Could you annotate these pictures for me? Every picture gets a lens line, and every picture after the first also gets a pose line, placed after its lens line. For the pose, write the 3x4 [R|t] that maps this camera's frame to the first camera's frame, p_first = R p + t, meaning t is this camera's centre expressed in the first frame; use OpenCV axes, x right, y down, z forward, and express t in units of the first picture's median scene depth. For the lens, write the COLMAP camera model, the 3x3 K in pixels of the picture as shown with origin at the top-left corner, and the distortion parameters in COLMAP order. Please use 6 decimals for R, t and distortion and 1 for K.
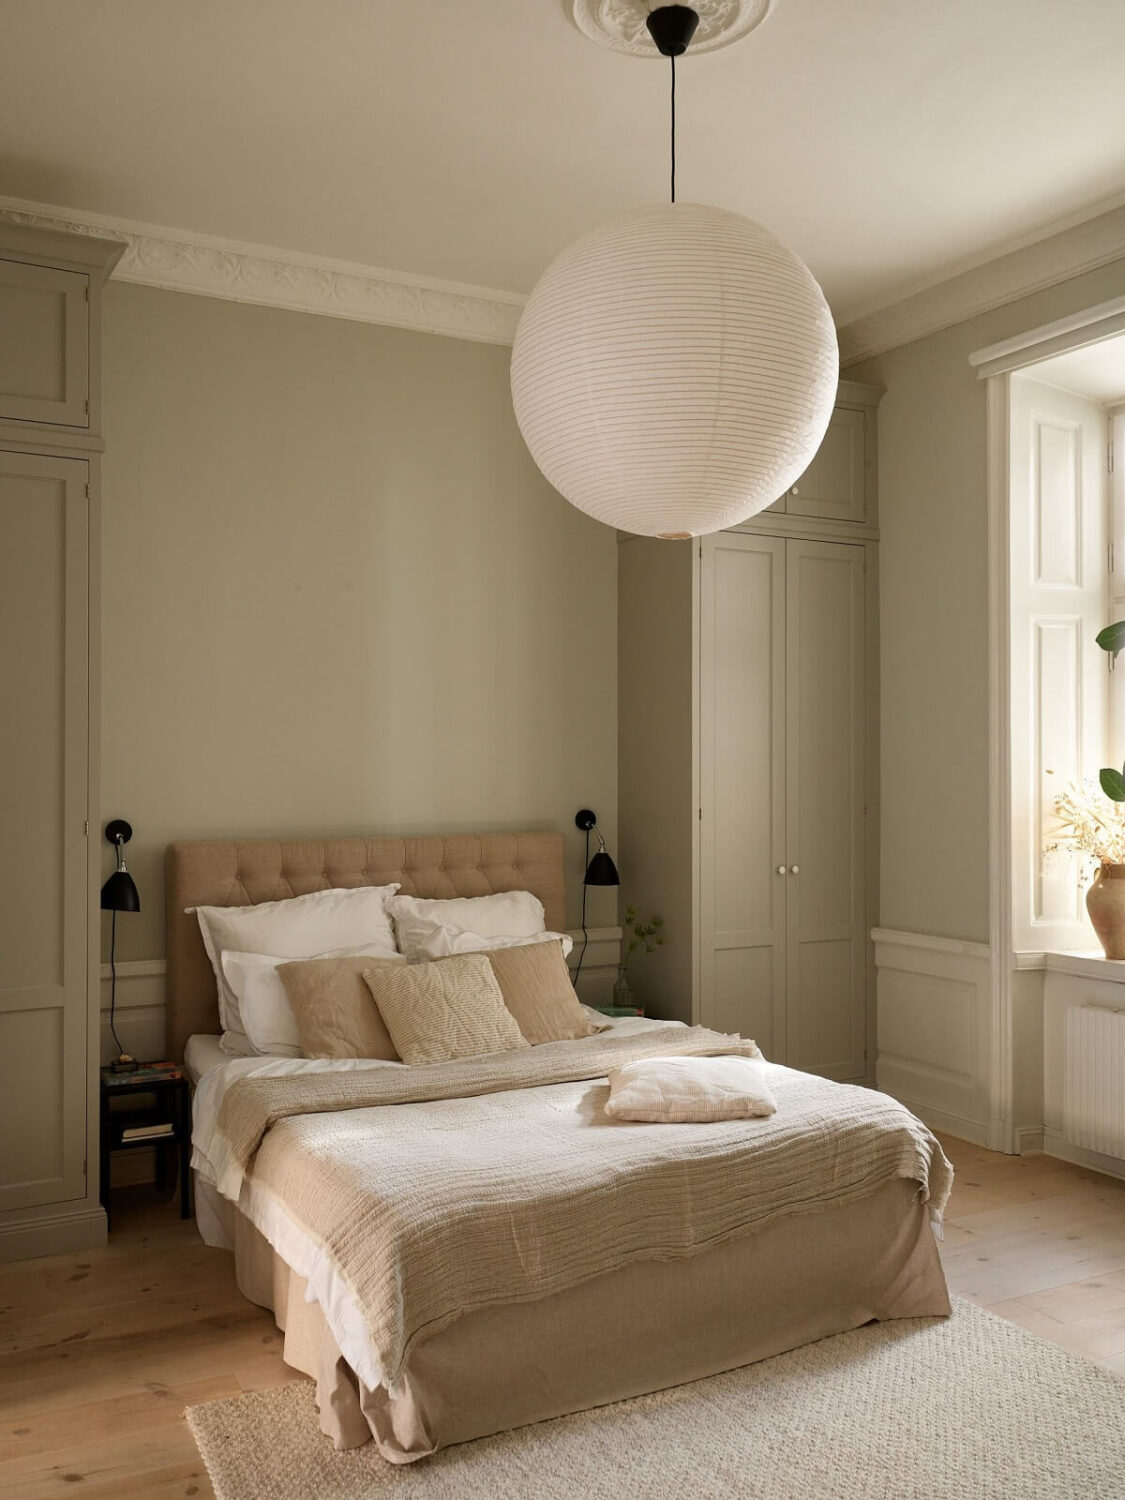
lens RADIAL K [[1298.2, 0, 561.3], [0, 1298.2, 757.4], [0, 0, 1]] dist [0.011337, -0.022607]
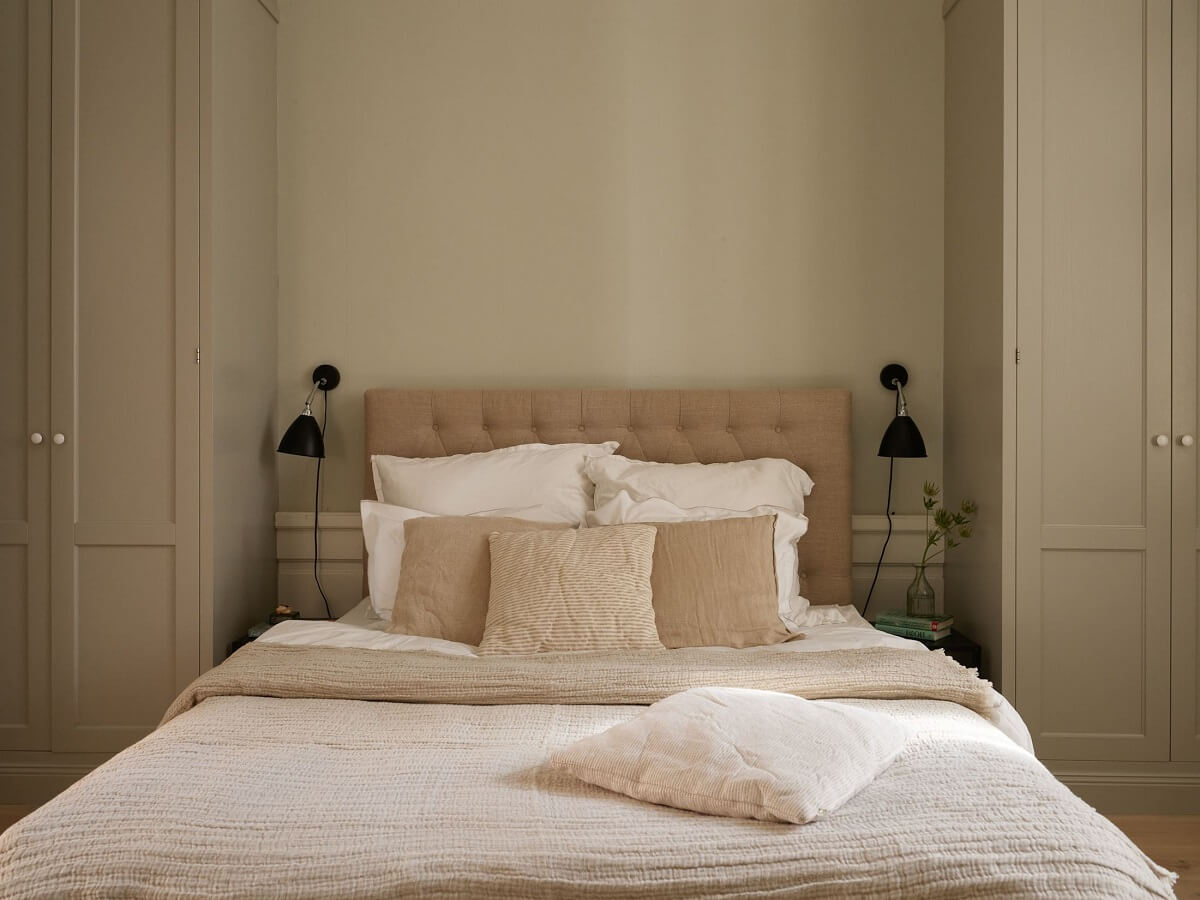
lens RADIAL K [[1035.8, 0, 599.0], [0, 1035.8, 411.3], [0, 0, 1]] dist [0.021808, -0.046985]
pose [[0.857737, 0.001247, -0.514087, 0.237382], [0.001338, 0.999988, 0.004658, 0.083260], [0.514087, -0.004684, 0.857725, 0.466157]]
